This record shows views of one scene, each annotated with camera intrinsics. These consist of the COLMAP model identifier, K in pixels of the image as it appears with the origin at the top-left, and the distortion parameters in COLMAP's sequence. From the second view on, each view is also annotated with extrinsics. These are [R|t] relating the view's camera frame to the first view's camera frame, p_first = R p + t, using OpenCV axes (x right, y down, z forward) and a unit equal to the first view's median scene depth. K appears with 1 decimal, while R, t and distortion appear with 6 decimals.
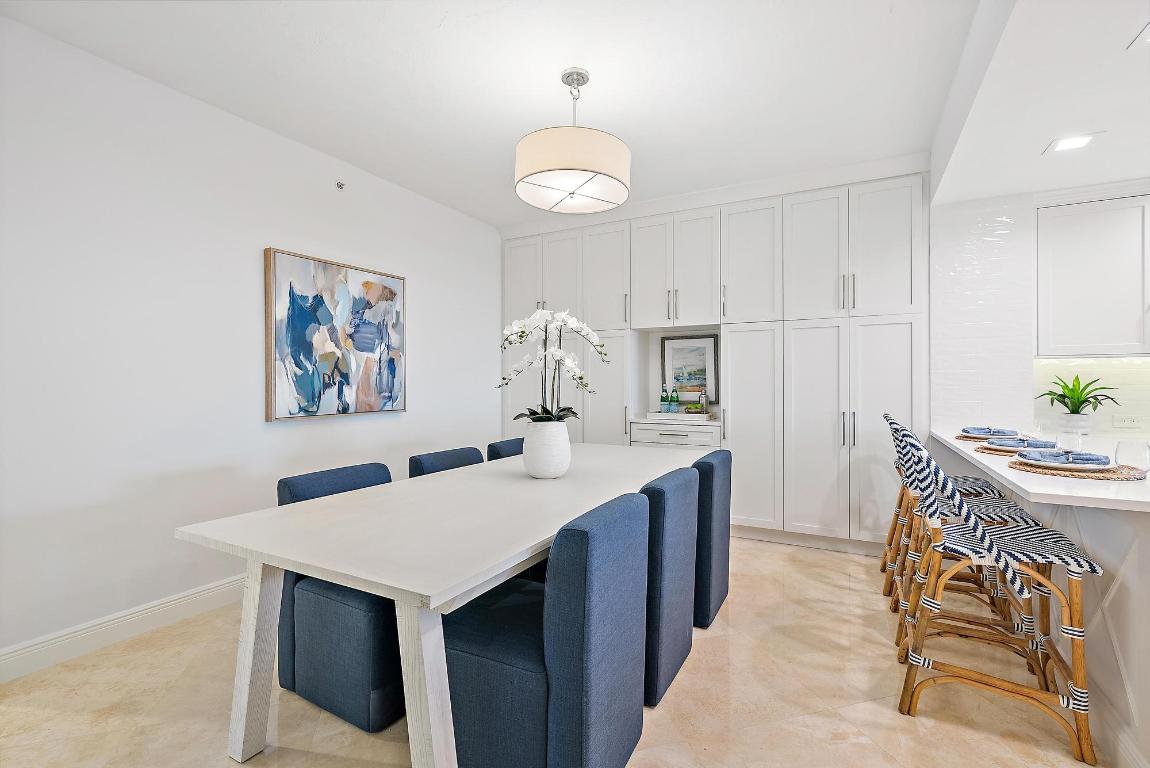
lens RADIAL K [[510.6, 0, 575.0], [0, 510.6, 384.0], [0, 0, 1]] dist [-0.004345, -0.000514]
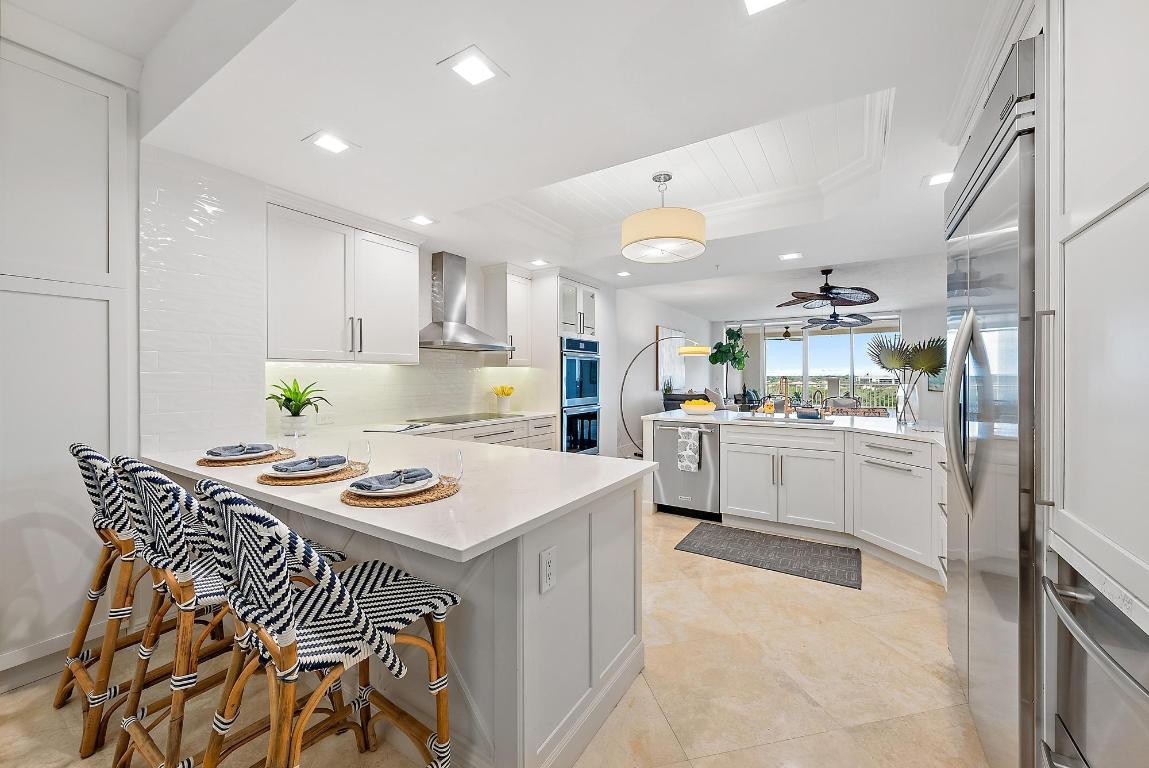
lens RADIAL K [[444.7, 0, 582.3], [0, 444.7, 375.7], [0, 0, 1]] dist [-0.000242, 0.000244]
pose [[0.062300, 0.002211, 0.998055, 0.114889], [0.005390, 0.999982, -0.002552, -0.016496], [-0.998043, 0.005538, 0.062287, 0.343285]]
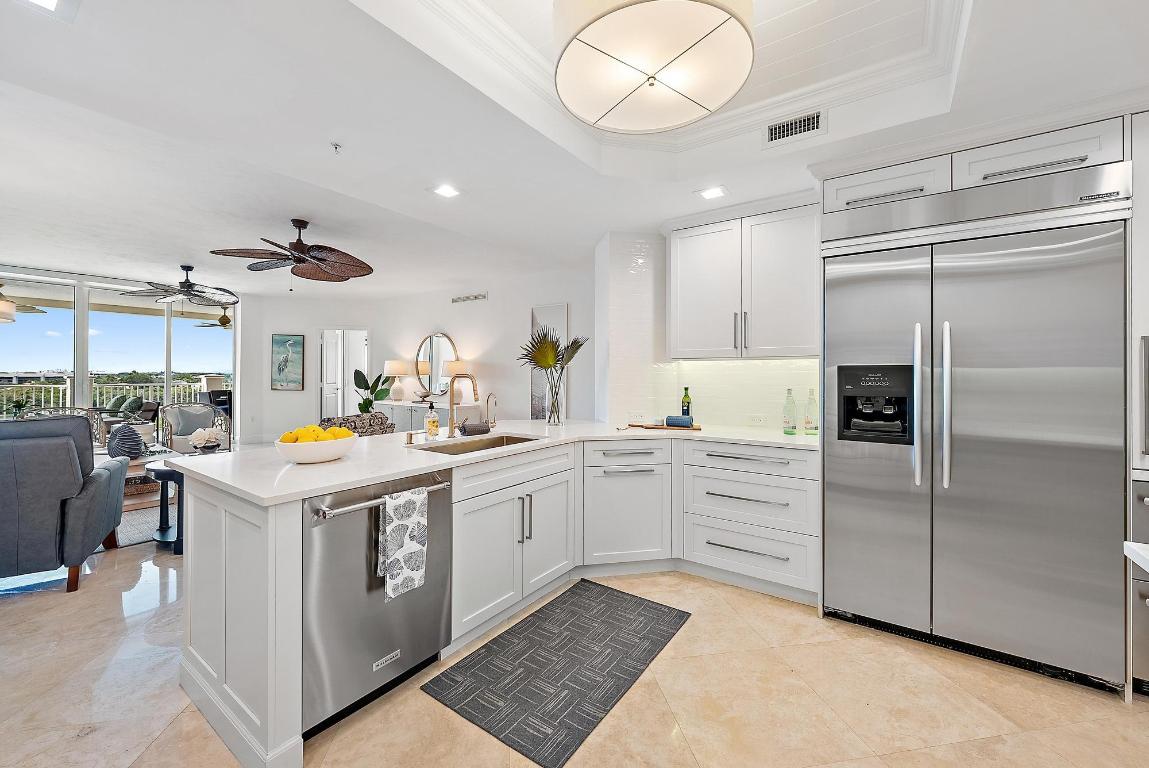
lens RADIAL K [[449.3, 0, 577.3], [0, 449.3, 370.8], [0, 0, 1]] dist [-0.000633, -0.000048]
pose [[-0.993429, -0.000036, 0.114450, 1.019159], [-0.000190, 0.999999, -0.001338, -0.019505], [-0.114450, -0.001351, -0.993428, 0.621137]]
